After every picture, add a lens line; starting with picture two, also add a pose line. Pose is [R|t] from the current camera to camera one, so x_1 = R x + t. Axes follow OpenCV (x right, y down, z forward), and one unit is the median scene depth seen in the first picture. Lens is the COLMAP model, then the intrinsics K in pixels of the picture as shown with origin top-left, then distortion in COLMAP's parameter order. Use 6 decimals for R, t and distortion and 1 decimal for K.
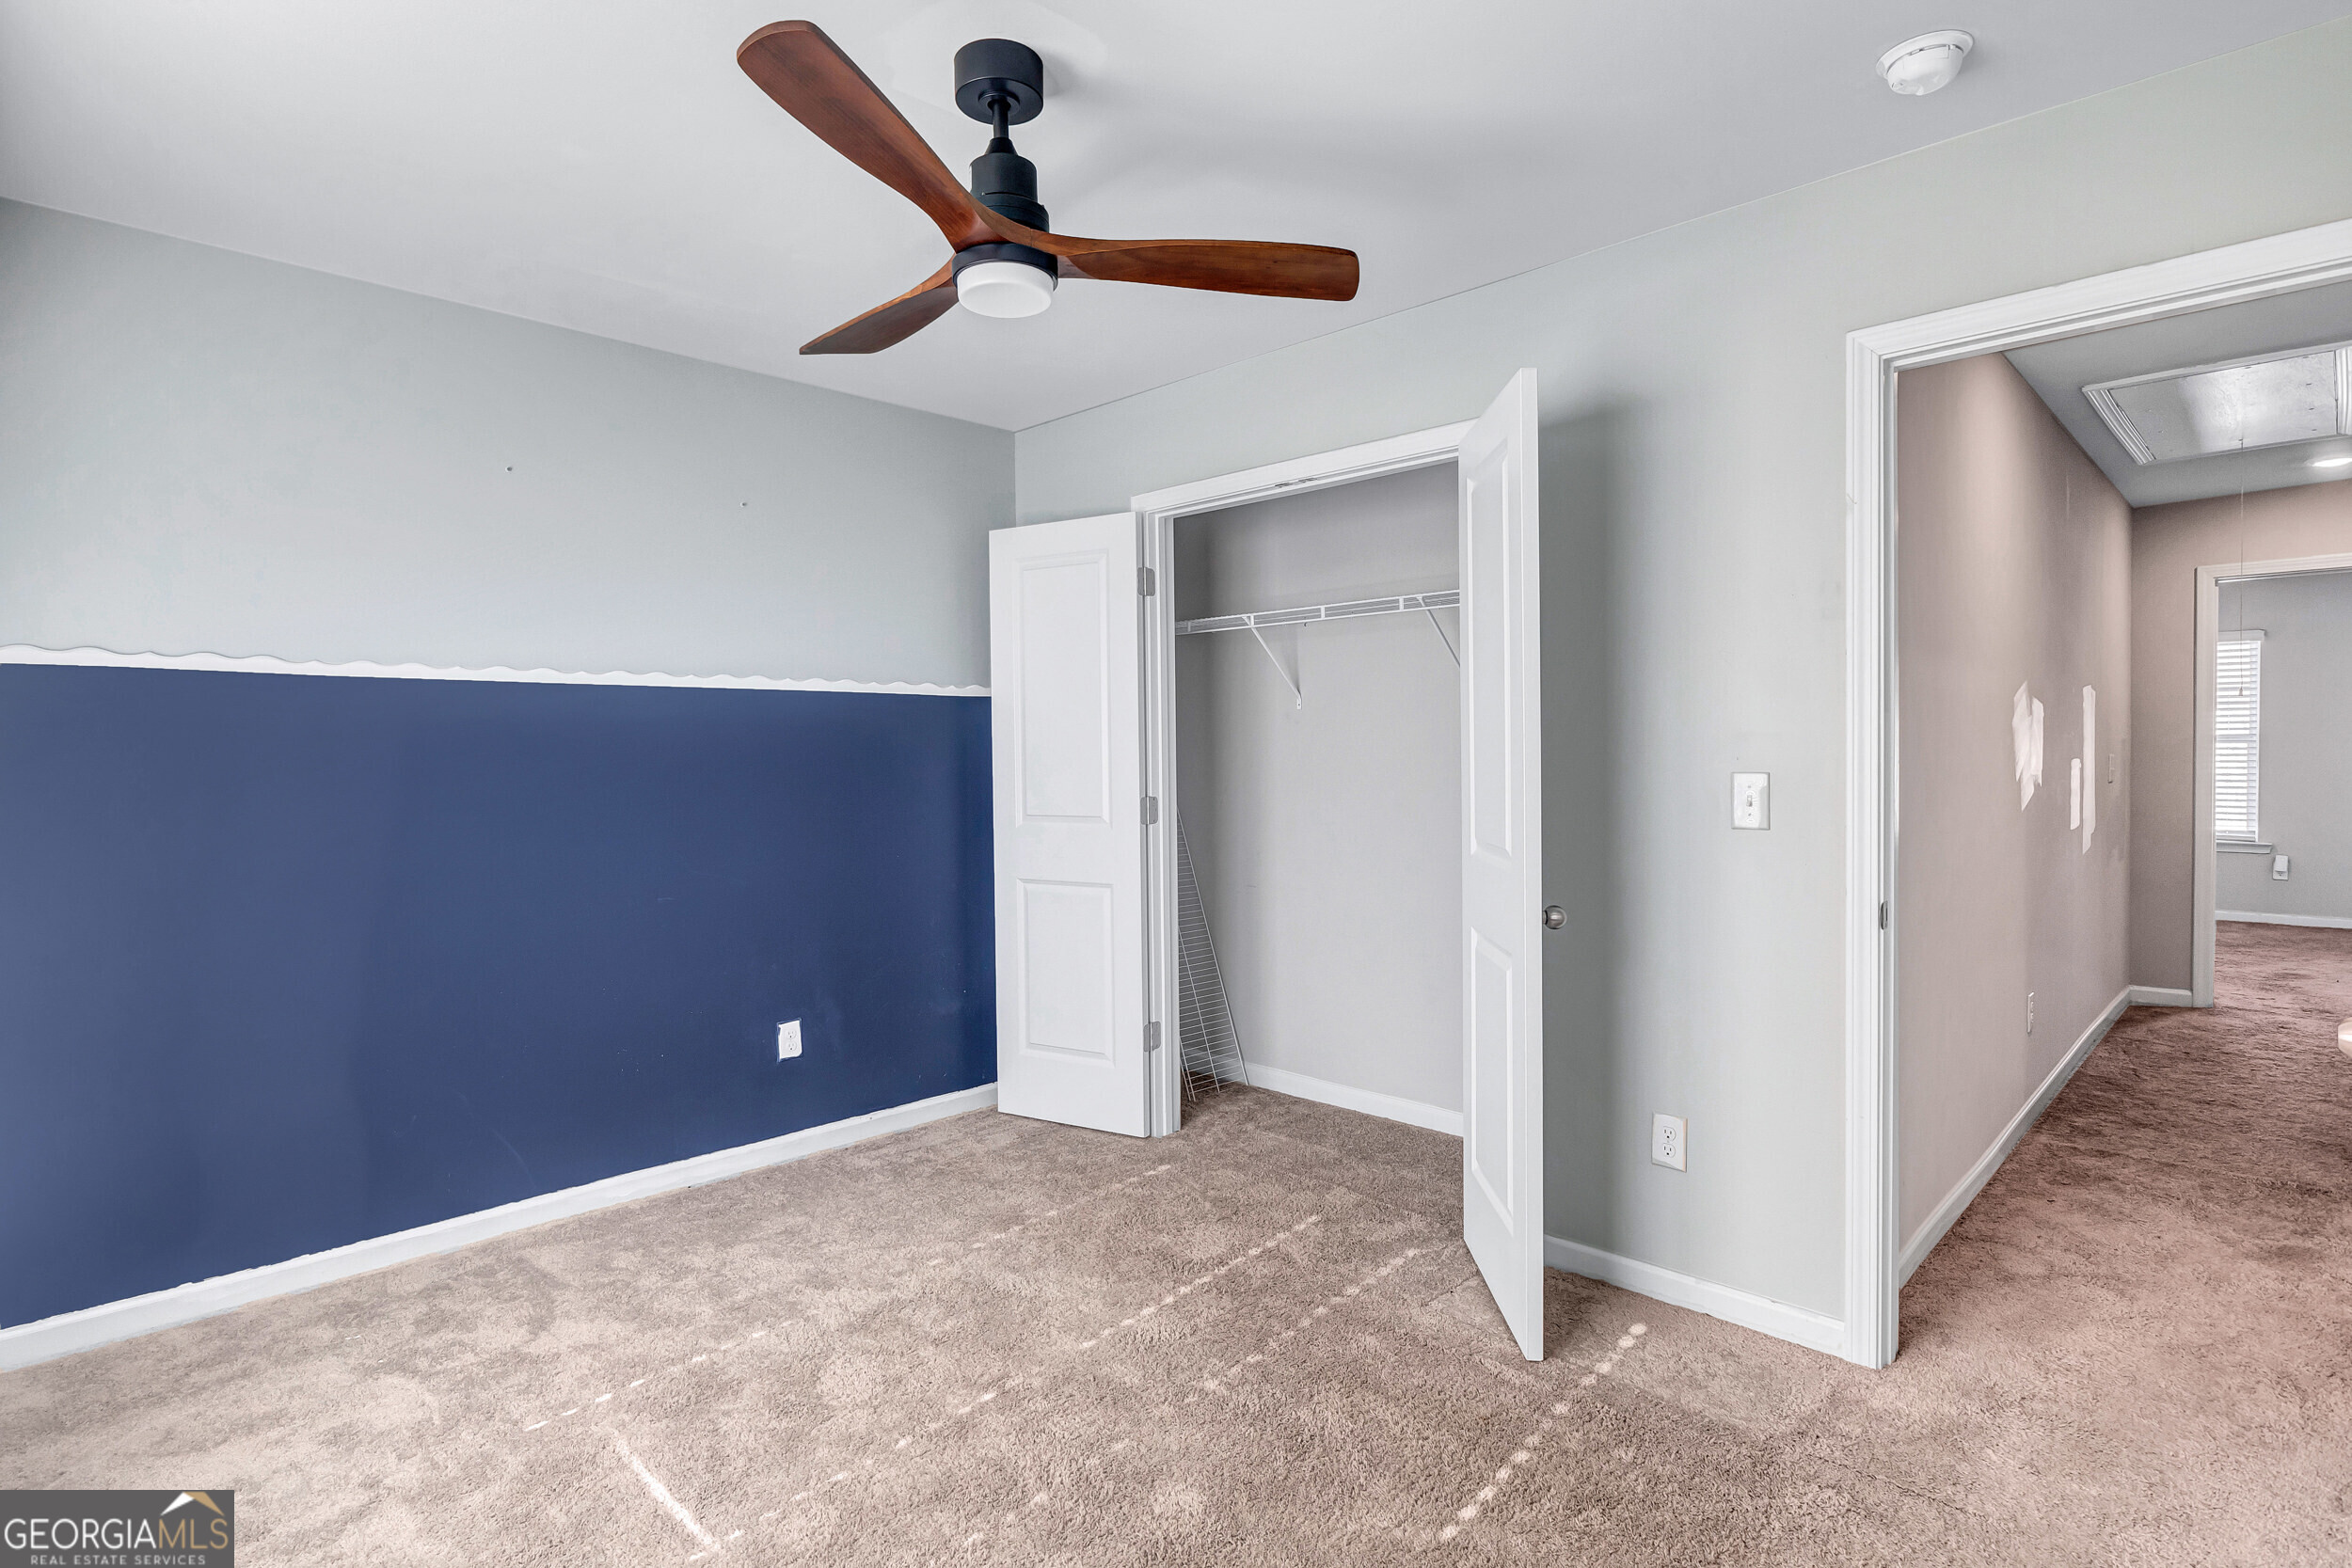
lens RADIAL K [[1173.9, 0, 1176.0], [0, 1173.9, 784.0], [0, 0, 1]] dist [-0.002765, -0.000622]
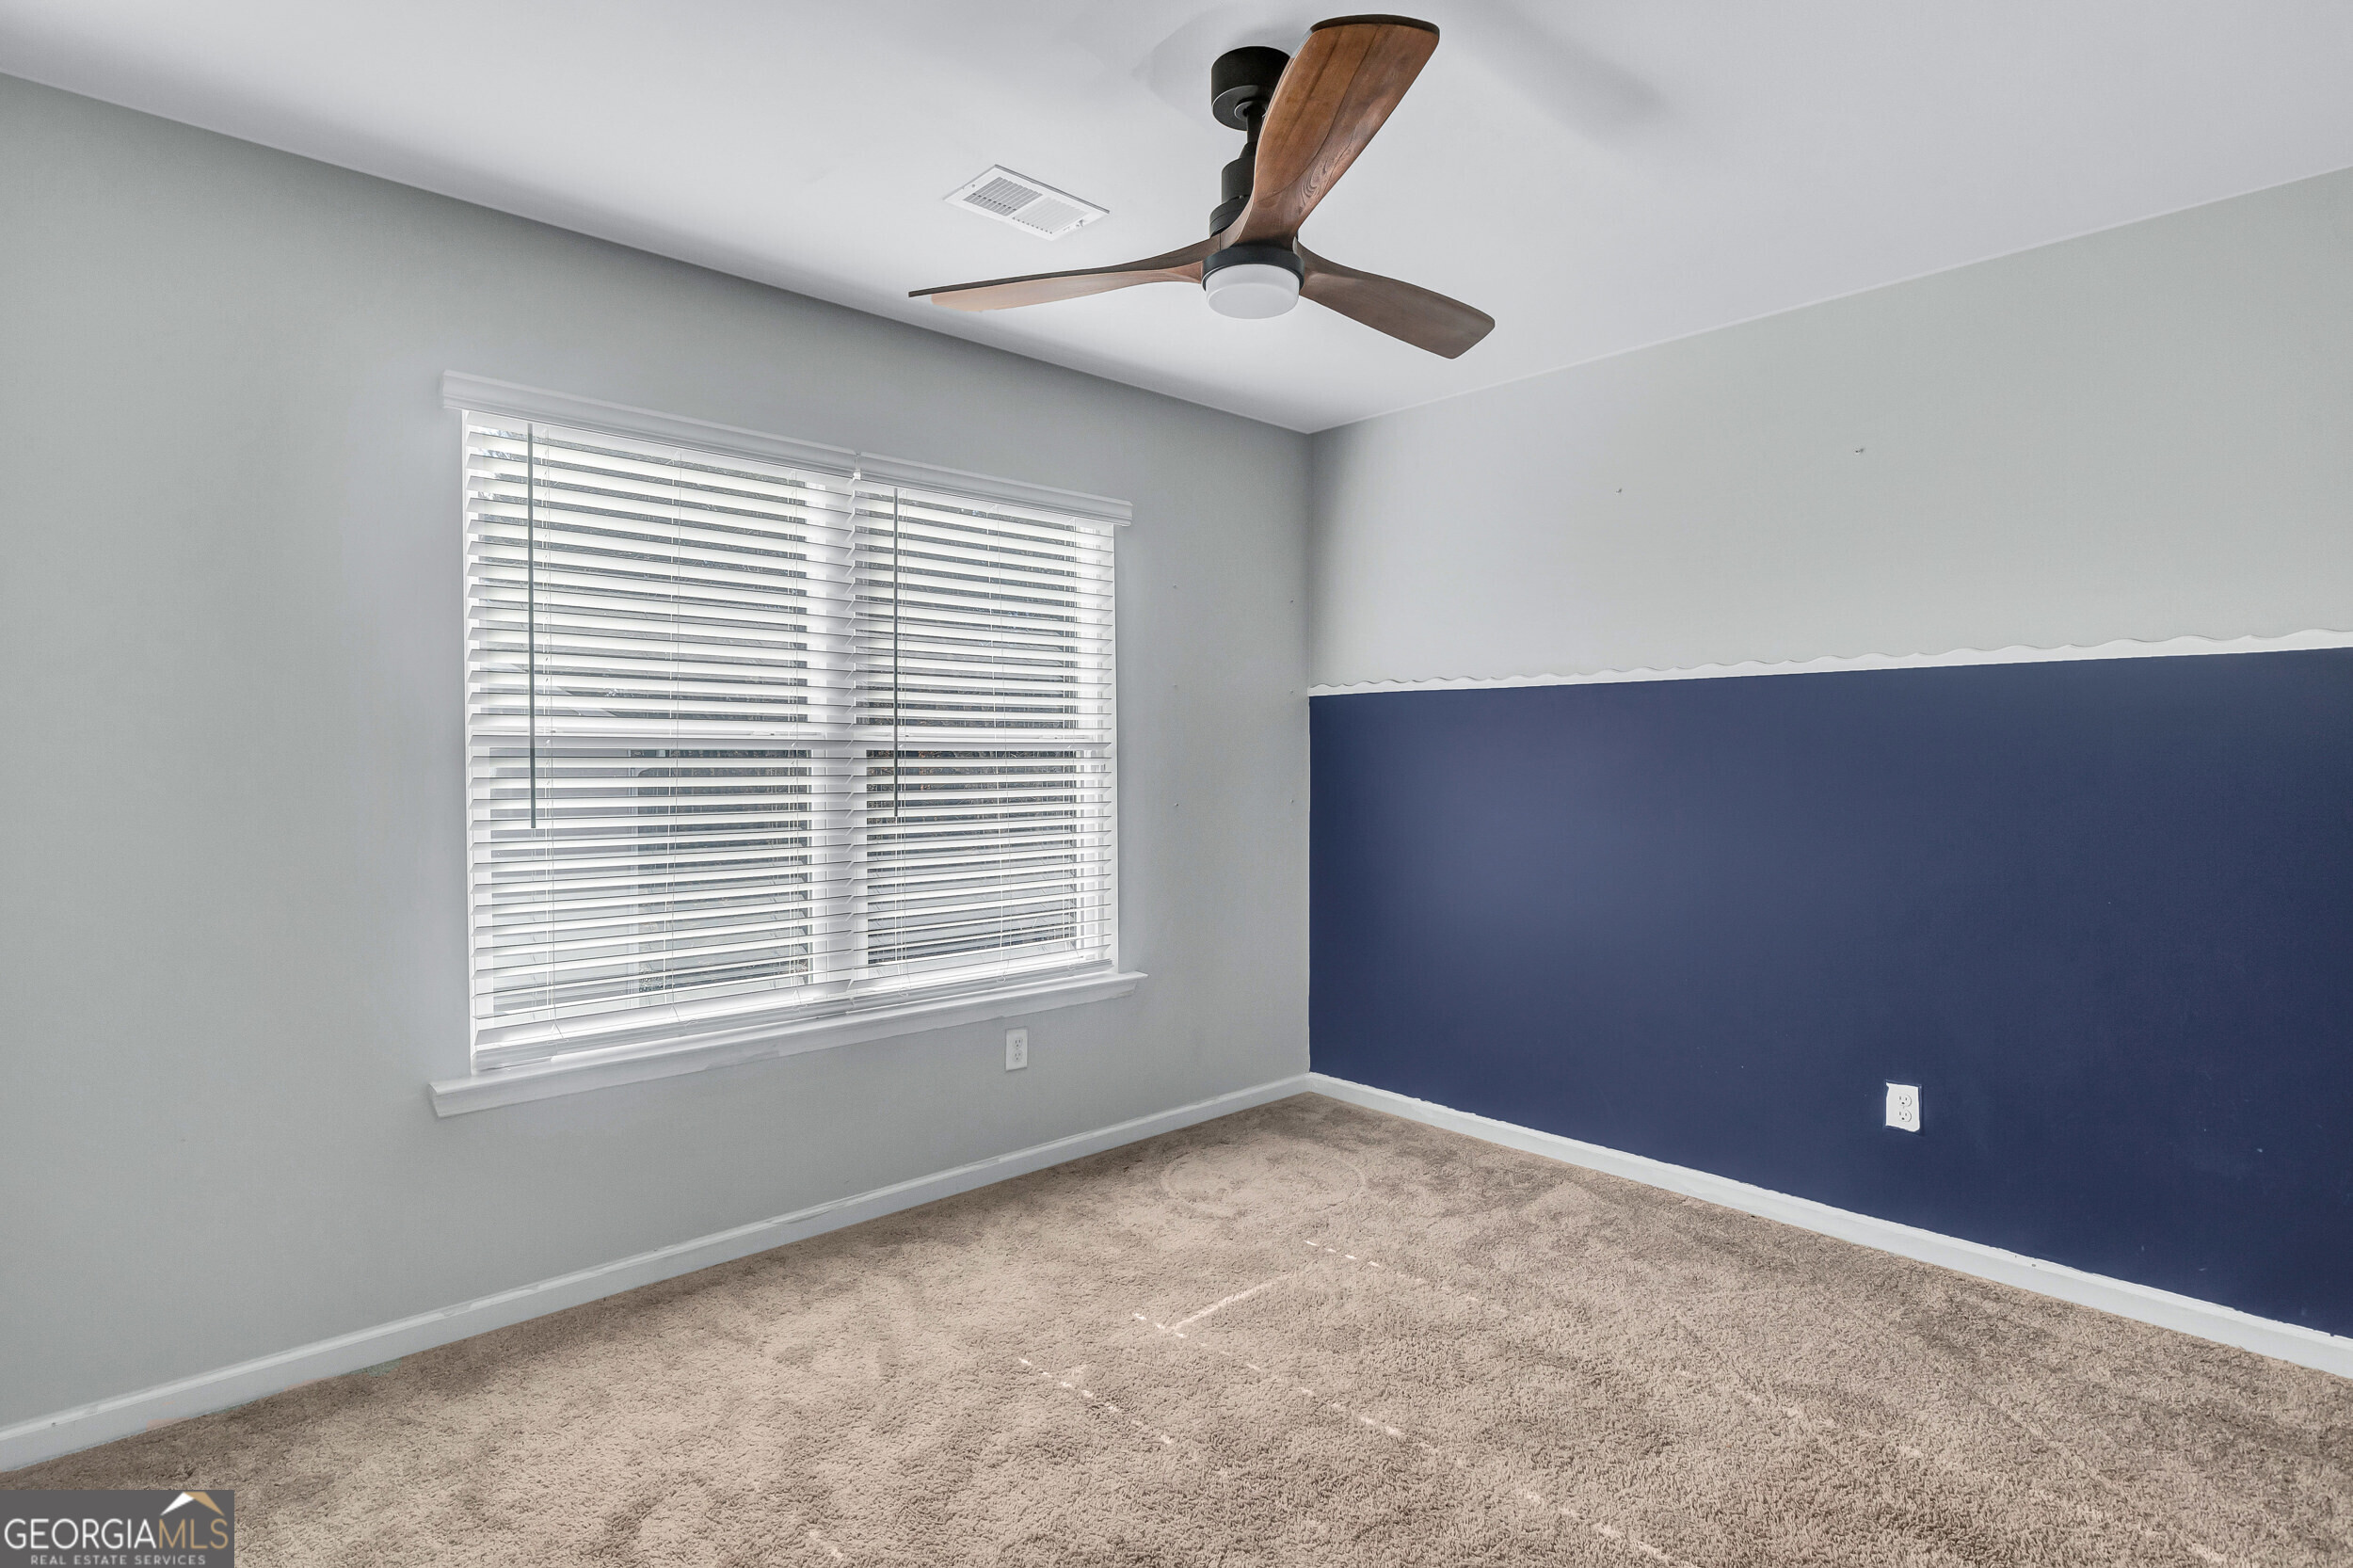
lens RADIAL K [[1208.0, 0, 1183.7], [0, 1208.0, 786.9], [0, 0, 1]] dist [0.002867, 0.000683]
pose [[-0.045099, 0.038008, -0.998259, 0.639044], [-0.024129, 0.998943, 0.039124, -0.024020], [0.998691, 0.025851, -0.044134, 0.688759]]
